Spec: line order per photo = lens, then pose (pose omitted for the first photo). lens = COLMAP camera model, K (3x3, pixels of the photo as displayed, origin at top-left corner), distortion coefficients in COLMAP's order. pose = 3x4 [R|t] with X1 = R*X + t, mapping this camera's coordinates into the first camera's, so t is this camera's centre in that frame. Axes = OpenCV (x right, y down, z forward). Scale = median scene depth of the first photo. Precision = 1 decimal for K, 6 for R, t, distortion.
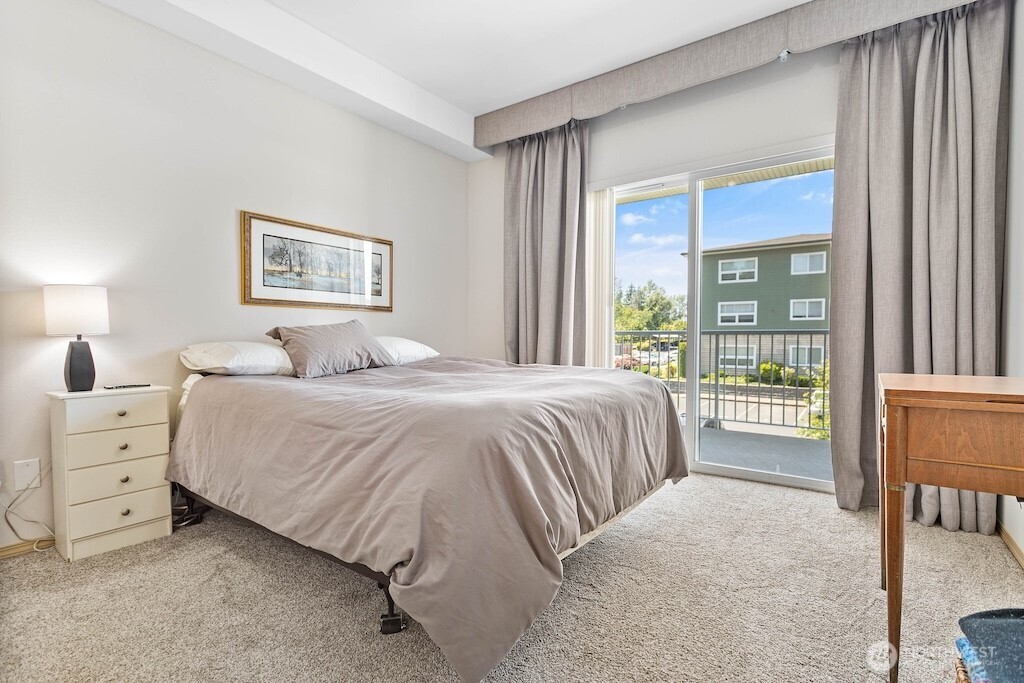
lens RADIAL K [[483.7, 0, 512.0], [0, 483.7, 341.5], [0, 0, 1]] dist [-0.000442, -0.000049]
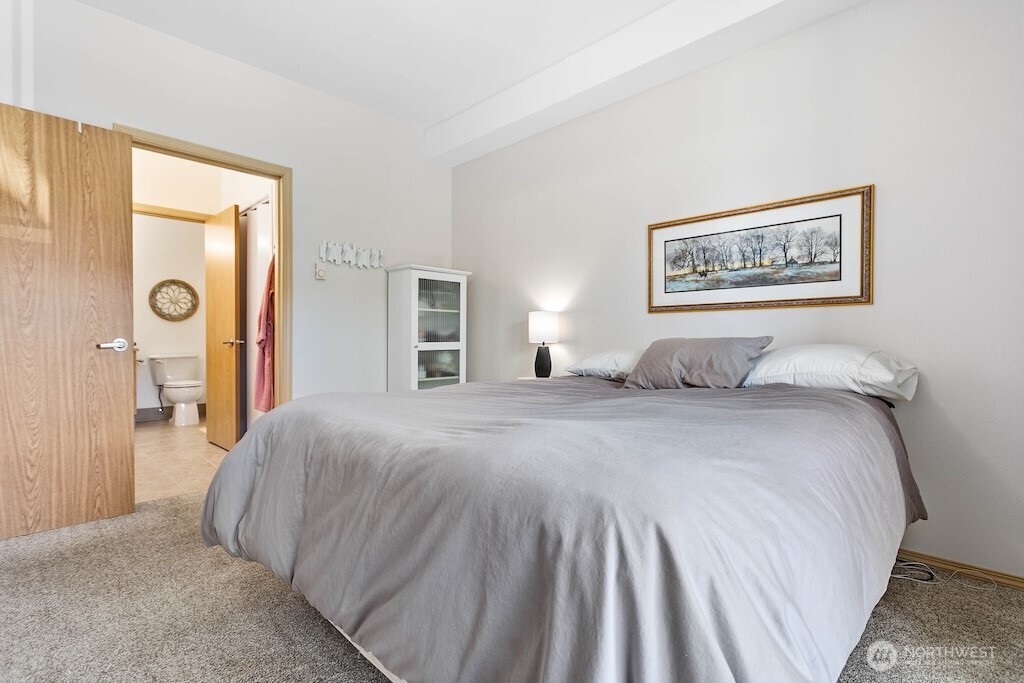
lens RADIAL K [[483.7, 0, 512.0], [0, 483.7, 341.5], [0, 0, 1]] dist [-0.000442, -0.000049]
pose [[-0.132171, 0.001341, -0.991226, 0.504122], [-0.010470, 0.999941, 0.002749, -0.014131], [0.991172, 0.010741, -0.132149, 0.802282]]
